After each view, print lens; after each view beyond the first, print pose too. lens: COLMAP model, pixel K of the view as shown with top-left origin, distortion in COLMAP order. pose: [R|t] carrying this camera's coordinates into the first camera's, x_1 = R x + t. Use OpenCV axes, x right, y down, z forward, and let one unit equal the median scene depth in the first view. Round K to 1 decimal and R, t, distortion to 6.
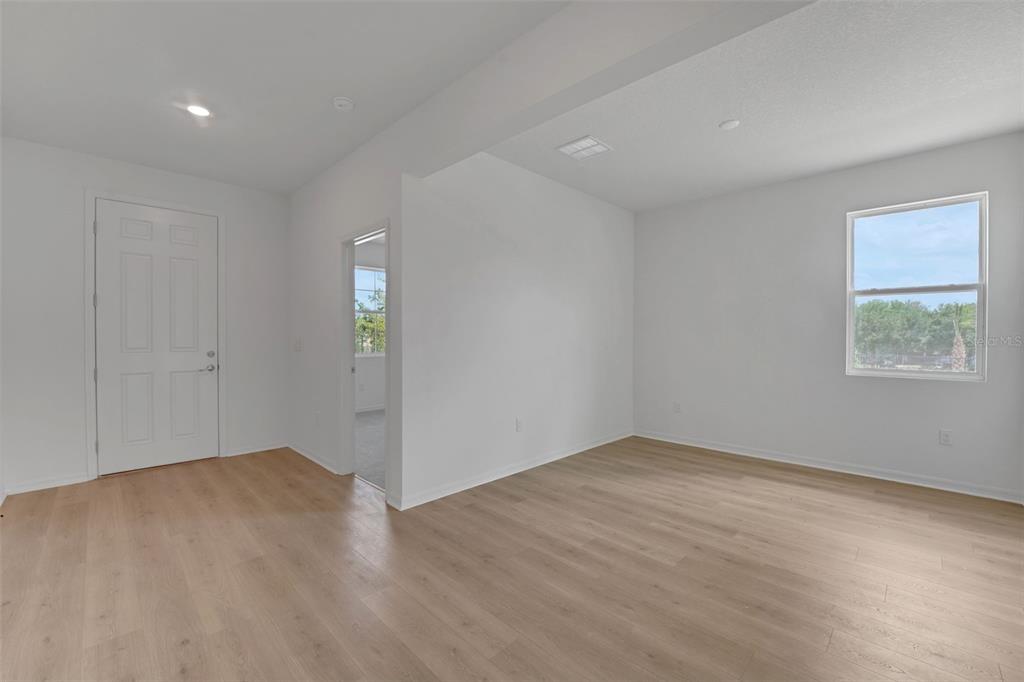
lens RADIAL K [[413.8, 0, 507.6], [0, 413.8, 340.4], [0, 0, 1]] dist [-0.012483, 0.000206]
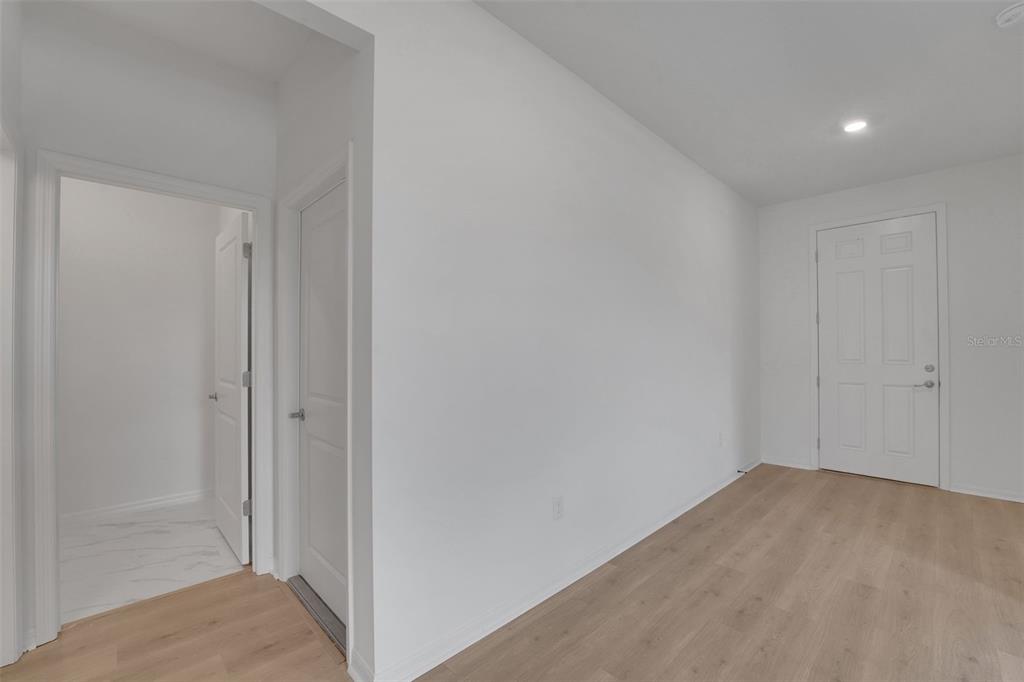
lens RADIAL K [[441.2, 0, 507.9], [0, 441.2, 343.1], [0, 0, 1]] dist [-0.020918, 0.000365]
pose [[-0.012807, -0.015001, -0.999805, 0.285871], [-0.005519, 0.999873, -0.014931, -0.002452], [0.999903, 0.005326, -0.012888, 0.137953]]
